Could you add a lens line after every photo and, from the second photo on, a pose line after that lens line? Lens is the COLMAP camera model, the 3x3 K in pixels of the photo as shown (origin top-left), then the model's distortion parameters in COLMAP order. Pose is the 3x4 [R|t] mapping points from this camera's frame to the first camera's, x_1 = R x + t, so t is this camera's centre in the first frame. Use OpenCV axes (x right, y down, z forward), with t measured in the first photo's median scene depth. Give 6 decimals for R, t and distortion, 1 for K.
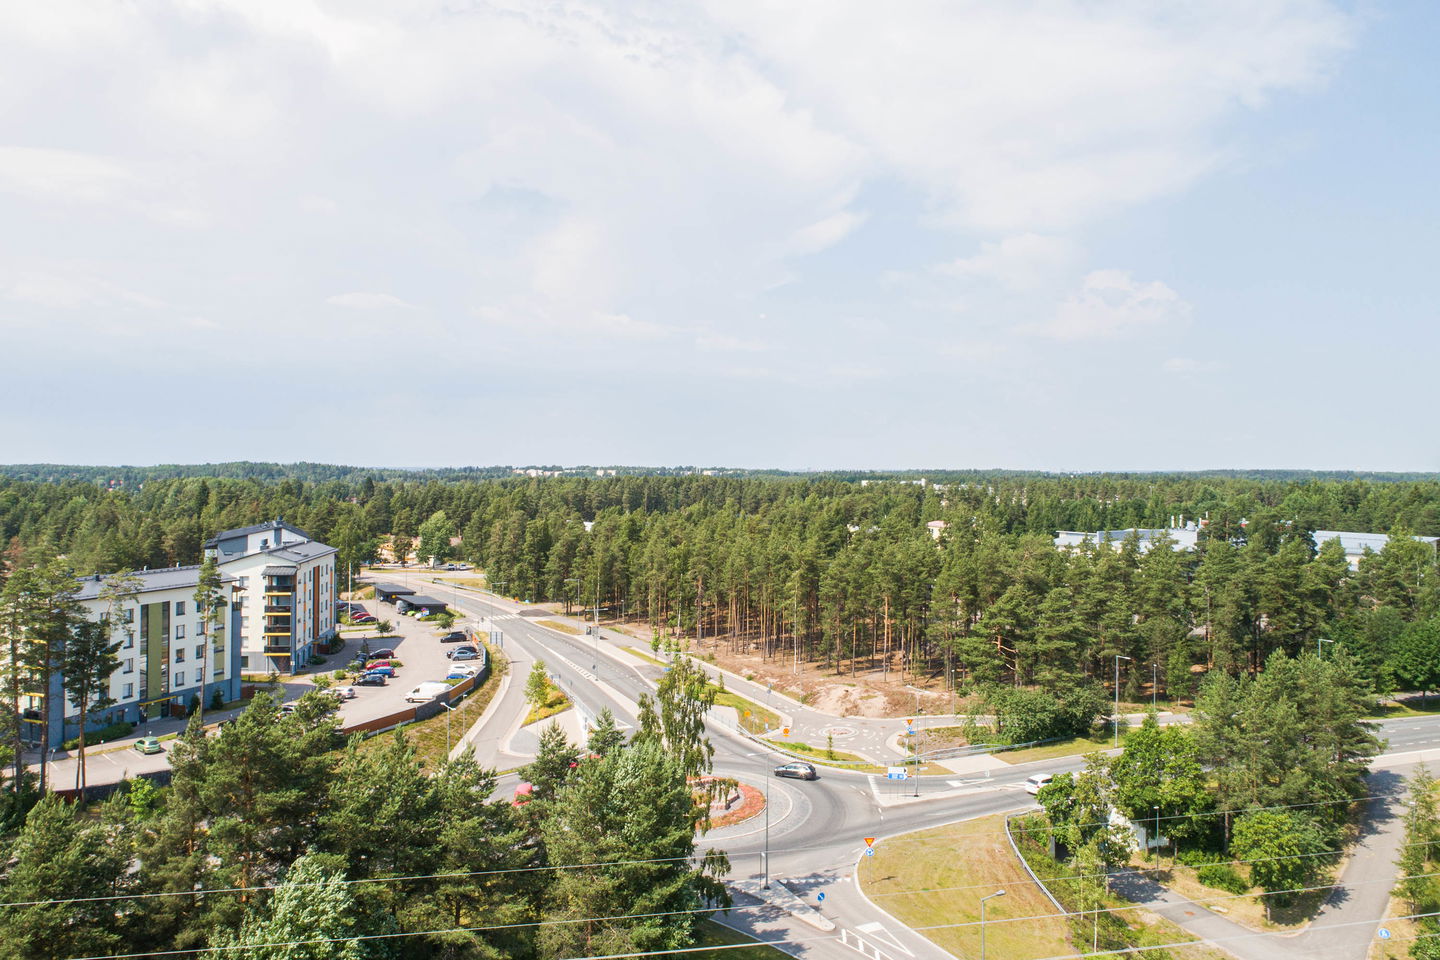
lens RADIAL K [[1132.7, 0, 720.0], [0, 1132.7, 480.0], [0, 0, 1]] dist [-0.003258, -0.000484]
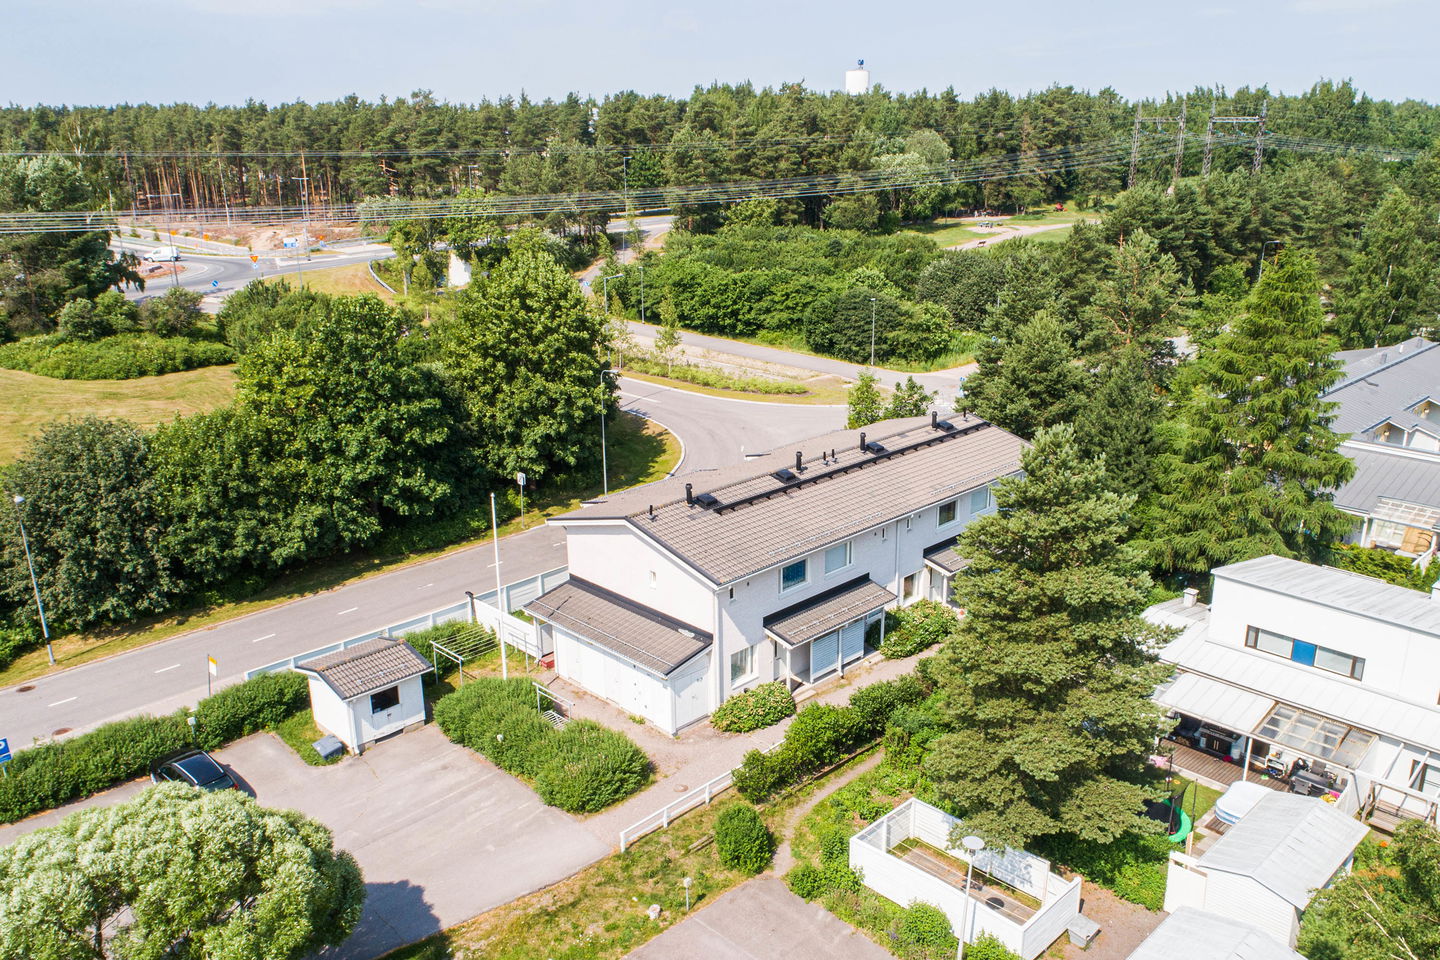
lens RADIAL K [[1132.7, 0, 720.0], [0, 1132.7, 480.0], [0, 0, 1]] dist [-0.003258, -0.000484]
pose [[0.908575, -0.138329, 0.394154, 0.042208], [0.013585, 0.952864, 0.303095, 0.101626], [-0.417502, -0.270030, 0.867627, -0.347951]]
